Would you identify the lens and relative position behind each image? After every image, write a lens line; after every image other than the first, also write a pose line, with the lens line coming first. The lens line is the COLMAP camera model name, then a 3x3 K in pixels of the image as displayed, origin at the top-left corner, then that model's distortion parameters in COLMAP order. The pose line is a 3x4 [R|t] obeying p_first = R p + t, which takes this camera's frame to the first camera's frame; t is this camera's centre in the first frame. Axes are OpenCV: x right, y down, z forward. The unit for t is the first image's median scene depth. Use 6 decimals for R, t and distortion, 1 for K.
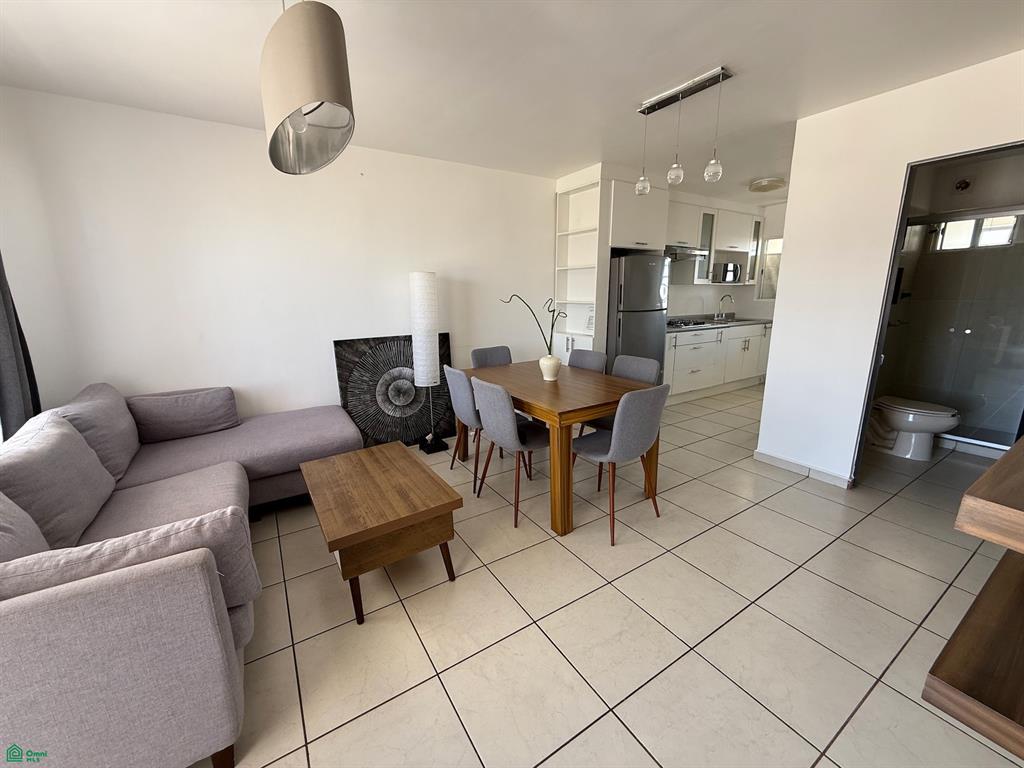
lens RADIAL K [[409.1, 0, 510.8], [0, 409.1, 381.8], [0, 0, 1]] dist [0.000315, 0.000446]
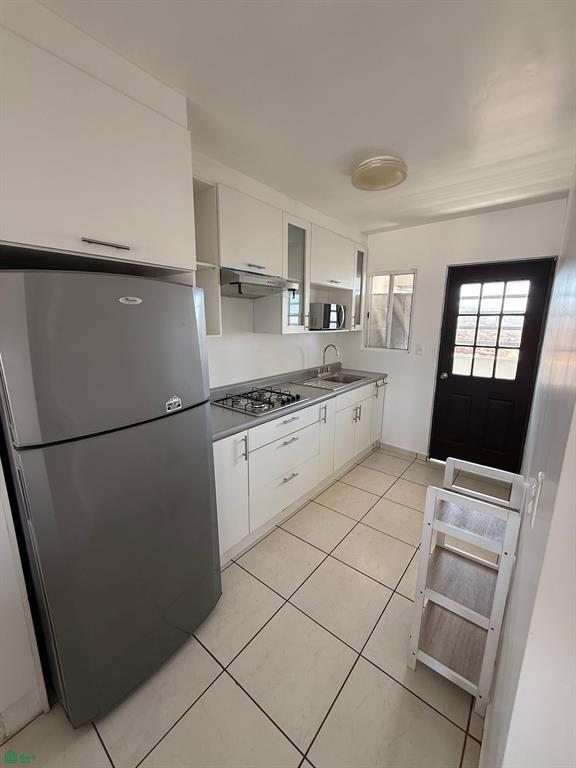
lens RADIAL K [[306.8, 0, 289.2], [0, 306.8, 381.5], [0, 0, 1]] dist [0.000315, 0.000446]
pose [[0.945267, -0.048947, 0.322605, 0.397134], [0.054616, 0.998471, -0.008538, -0.212359], [-0.321694, 0.025690, 0.946495, 0.721231]]
